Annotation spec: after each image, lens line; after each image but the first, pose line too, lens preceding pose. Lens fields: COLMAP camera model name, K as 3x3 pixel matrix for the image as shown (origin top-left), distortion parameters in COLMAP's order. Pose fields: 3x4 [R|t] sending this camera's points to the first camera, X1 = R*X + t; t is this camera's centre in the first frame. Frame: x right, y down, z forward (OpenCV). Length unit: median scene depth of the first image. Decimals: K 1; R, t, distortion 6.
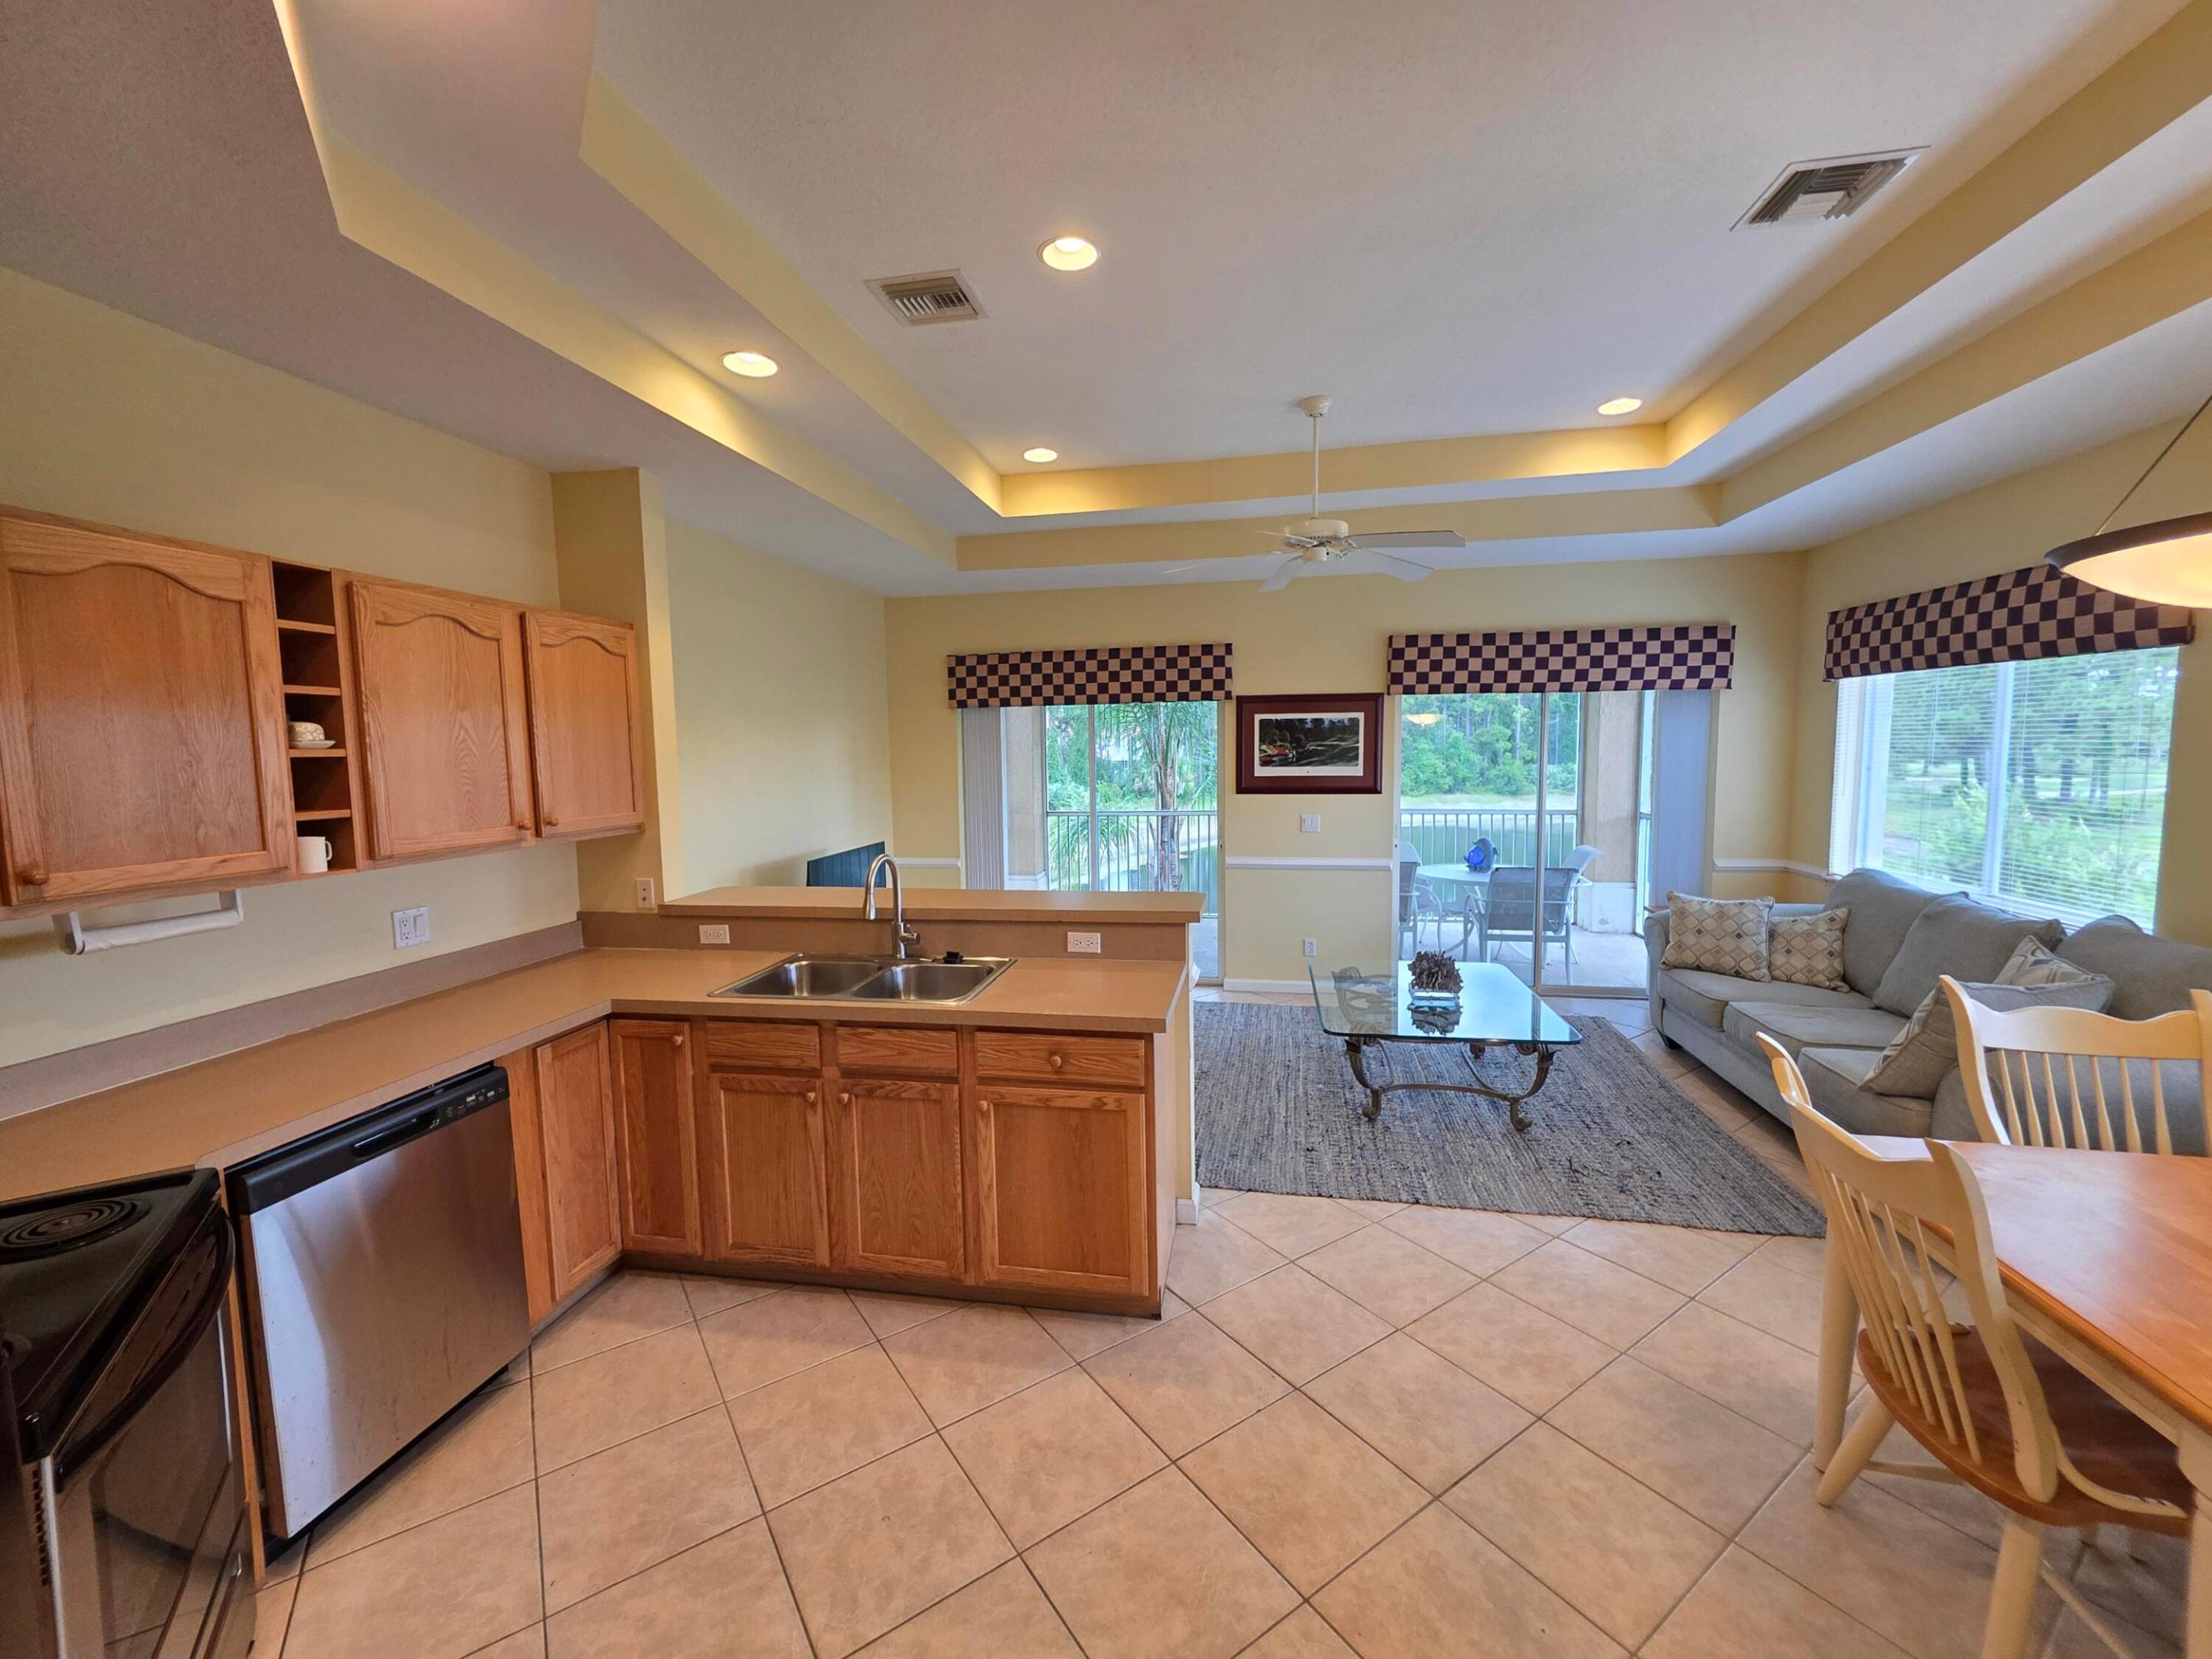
lens RADIAL K [[891.8, 0, 1095.1], [0, 891.8, 826.1], [0, 0, 1]] dist [0.004637, -0.000321]
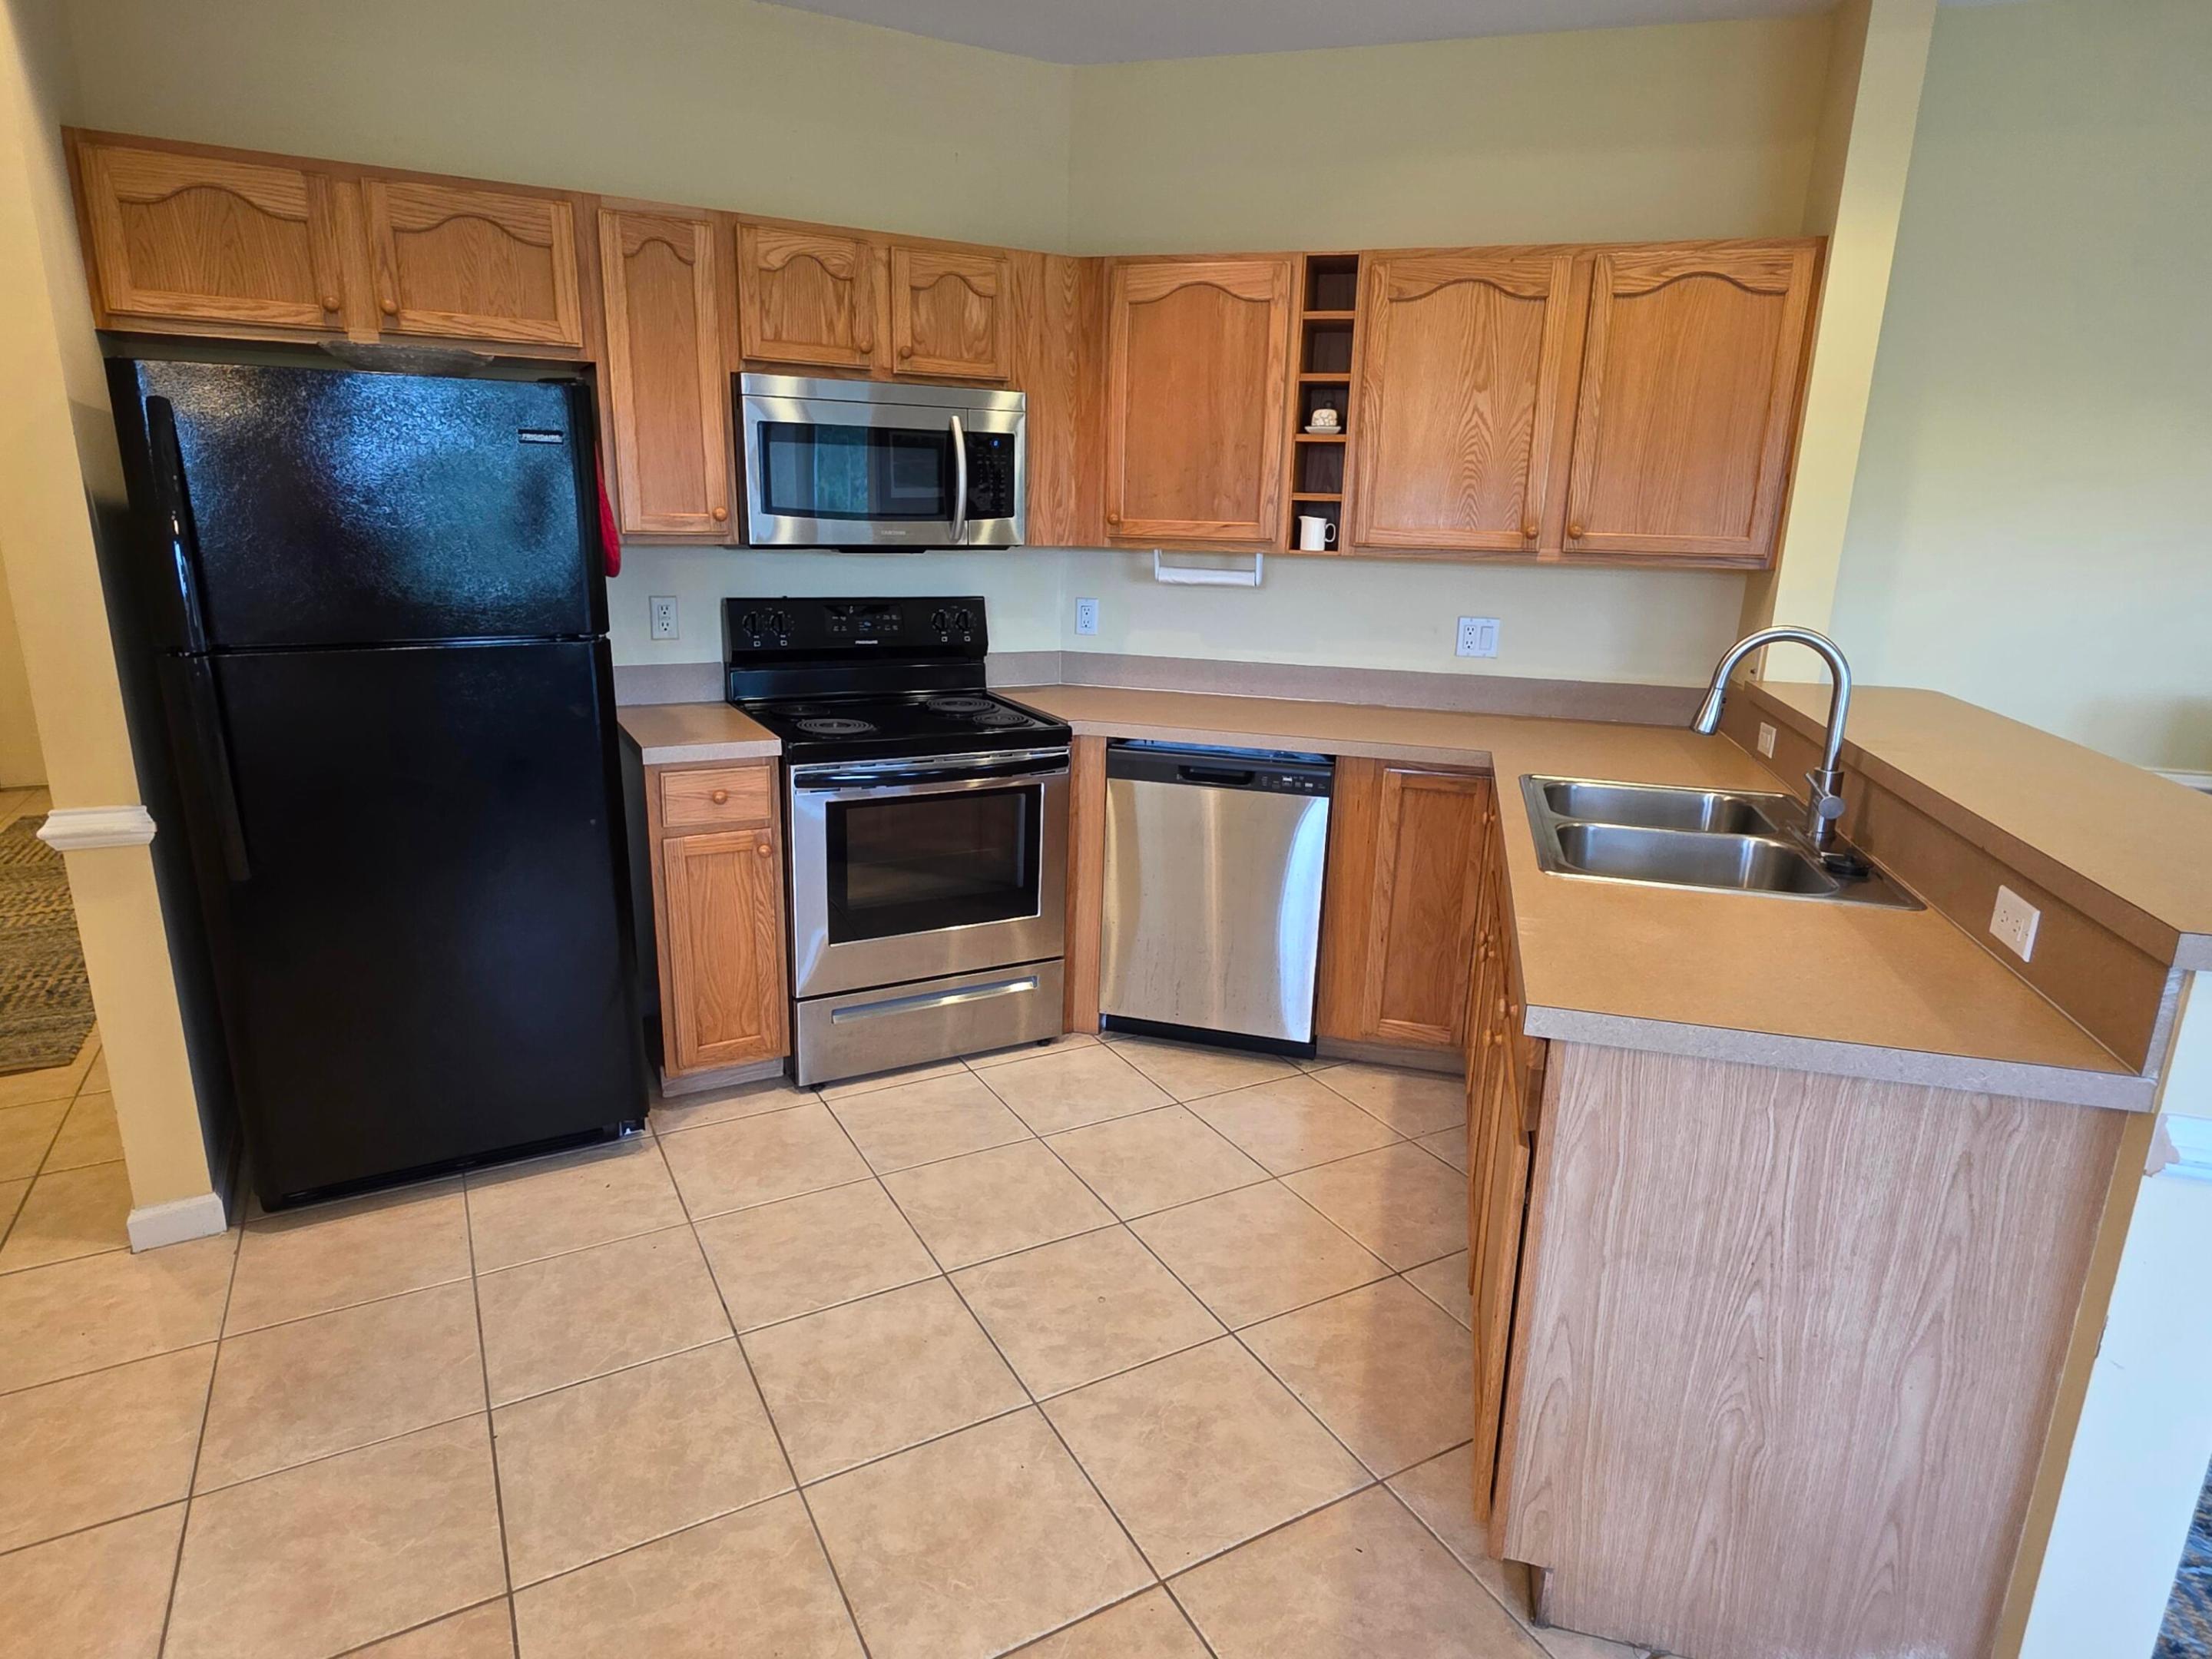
lens RADIAL K [[1232.9, 0, 1106.0], [0, 1232.9, 829.5], [0, 0, 1]] dist [0.004359, 0.001938]
pose [[-0.085720, 0.272371, -0.958366, 0.363621], [-0.112028, 0.953172, 0.280915, -0.009919], [0.990001, 0.131444, -0.051192, 0.444102]]
